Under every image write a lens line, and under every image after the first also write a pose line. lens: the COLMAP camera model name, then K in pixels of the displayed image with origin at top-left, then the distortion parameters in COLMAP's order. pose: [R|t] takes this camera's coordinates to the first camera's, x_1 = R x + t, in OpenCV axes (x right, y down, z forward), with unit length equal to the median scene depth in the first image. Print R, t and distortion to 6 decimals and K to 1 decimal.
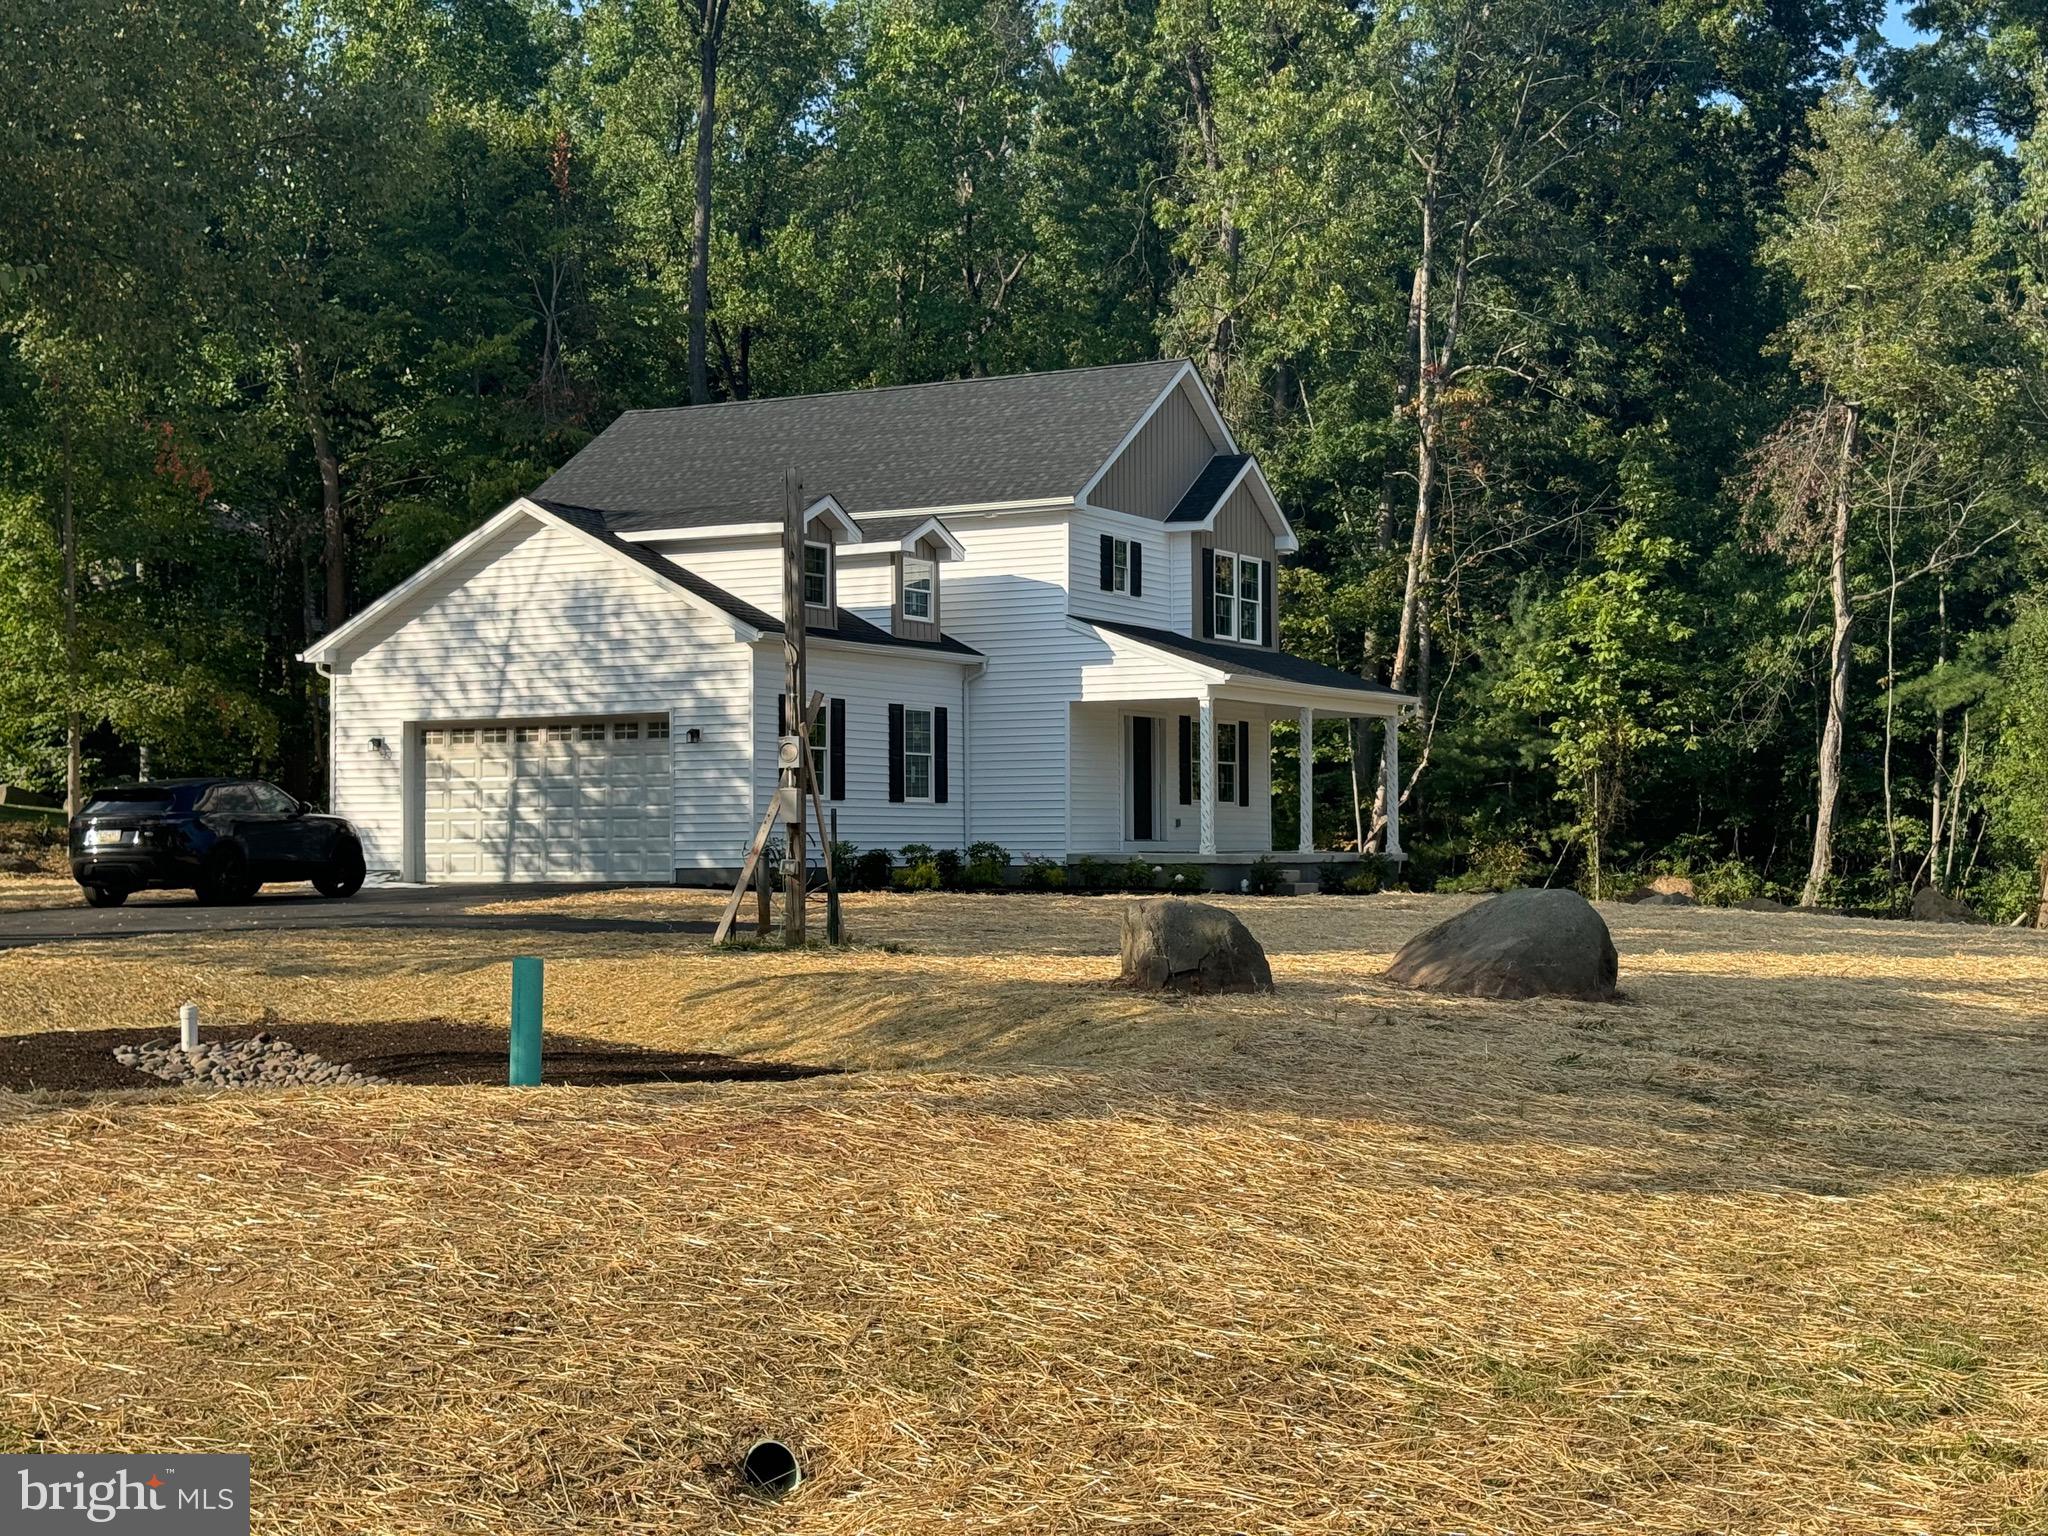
lens RADIAL K [[2858.1, 0, 1023.7], [0, 2858.1, 819.0], [0, 0, 1]] dist [0.144240, -0.047869]
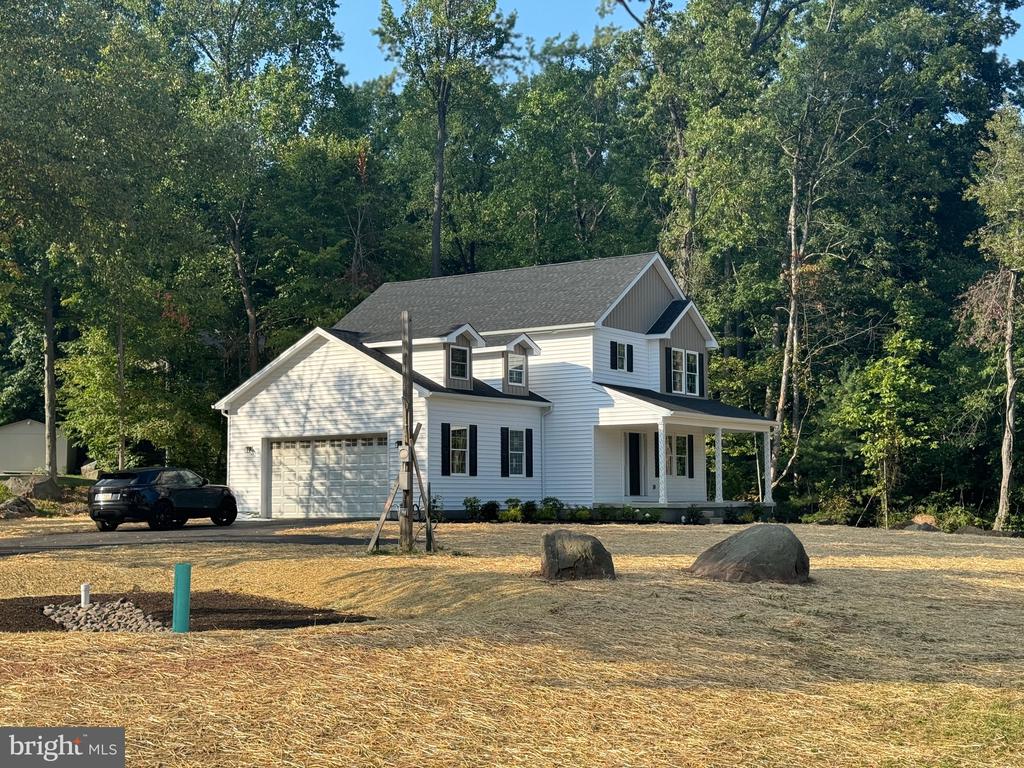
lens RADIAL K [[1429.0, 0, 511.8], [0, 1429.0, 409.5], [0, 0, 1]] dist [0.144240, -0.047869]
pose [[0.996173, -0.007517, -0.087078, 0.044252], [0.003063, 0.998685, -0.051177, -0.001750], [0.087348, 0.050715, 0.994886, 0.012297]]
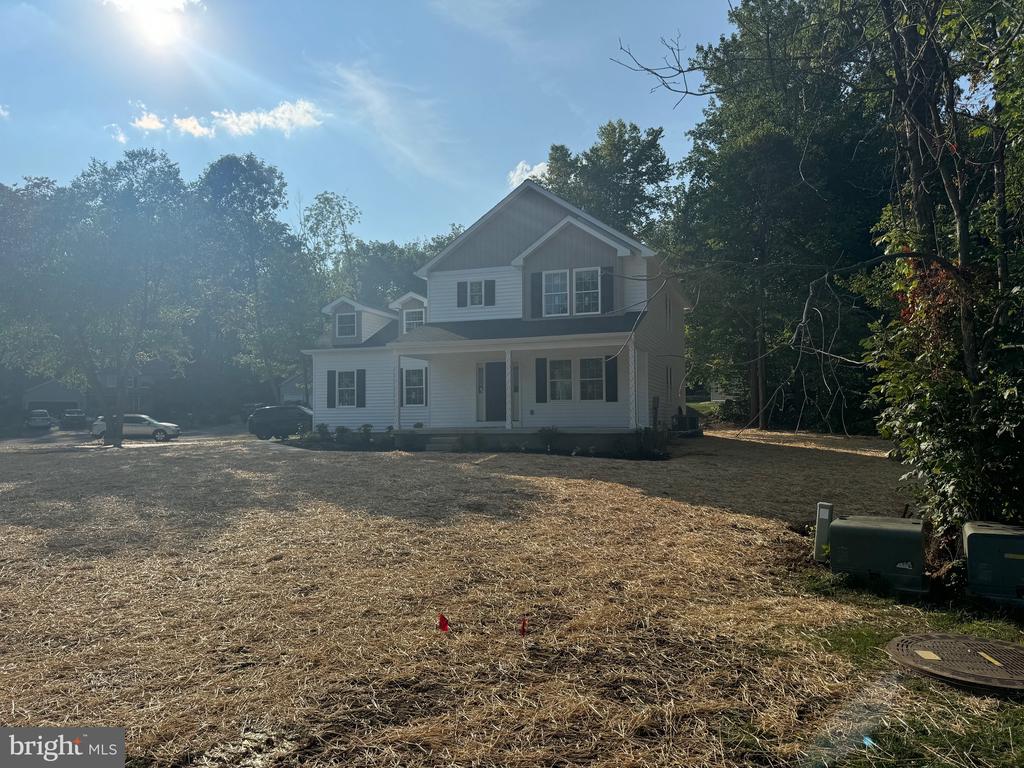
lens RADIAL K [[701.5, 0, 515.4], [0, 701.5, 384.1], [0, 0, 1]] dist [0.101372, -0.157324]
pose [[0.172218, -0.041526, -0.984183, 0.555630], [0.022076, 0.999023, -0.038289, 0.000130], [0.984811, -0.015133, 0.172966, 0.939814]]
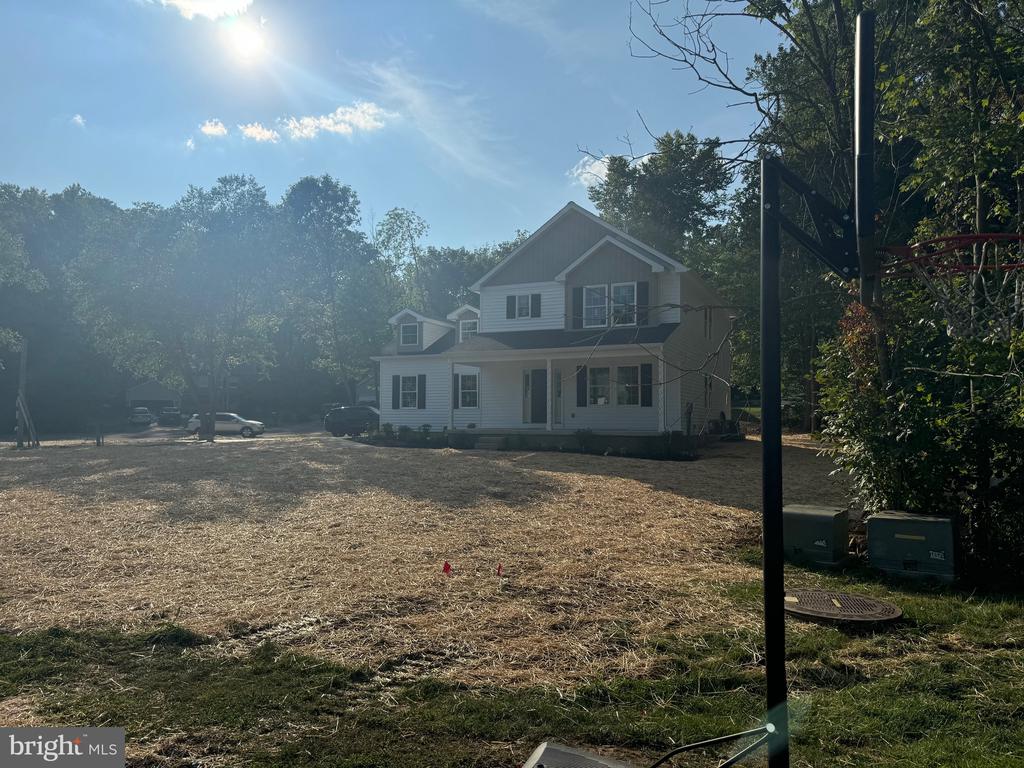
lens RADIAL K [[701.5, 0, 515.4], [0, 701.5, 384.1], [0, 0, 1]] dist [0.101372, -0.157324]
pose [[0.072807, -0.042993, -0.996419, 0.606846], [0.010923, 0.999045, -0.042308, -0.000372], [0.997286, -0.007803, 0.073207, 0.953413]]
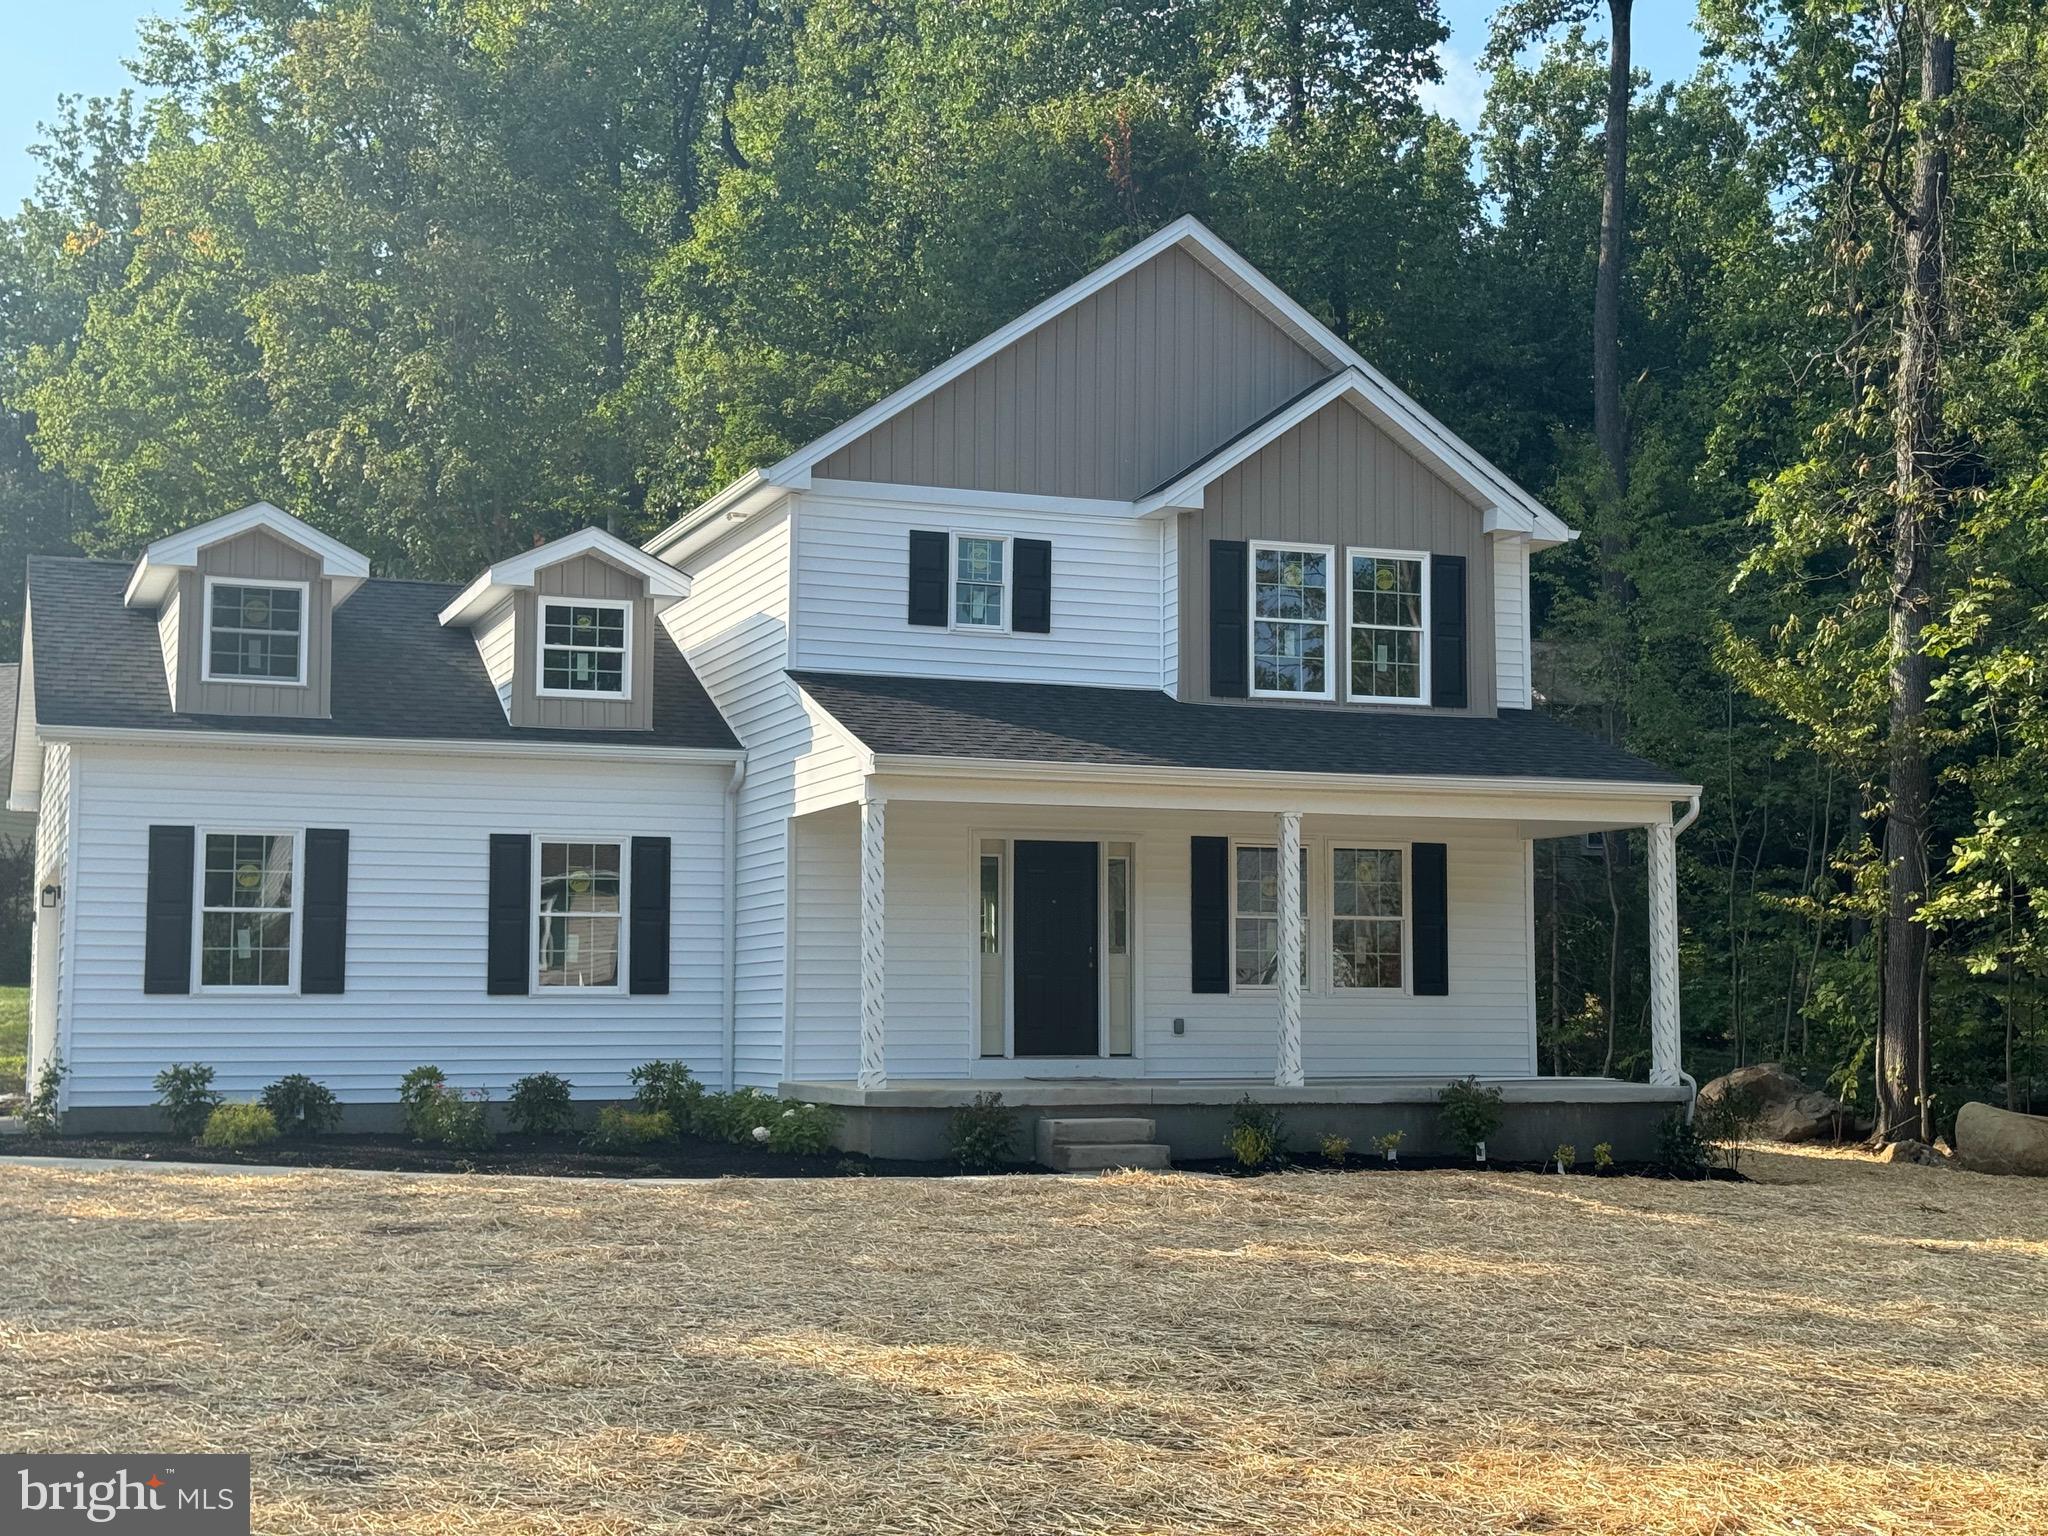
lens RADIAL K [[2804.0, 0, 1024.0], [0, 2804.0, 768.0], [0, 0, 1]] dist [0.096180, -0.067300]
pose [[0.766372, -0.059674, -0.639619, 0.402494], [0.004715, 0.996172, -0.087289, -0.001366], [0.642379, 0.063880, 0.763720, 0.576723]]
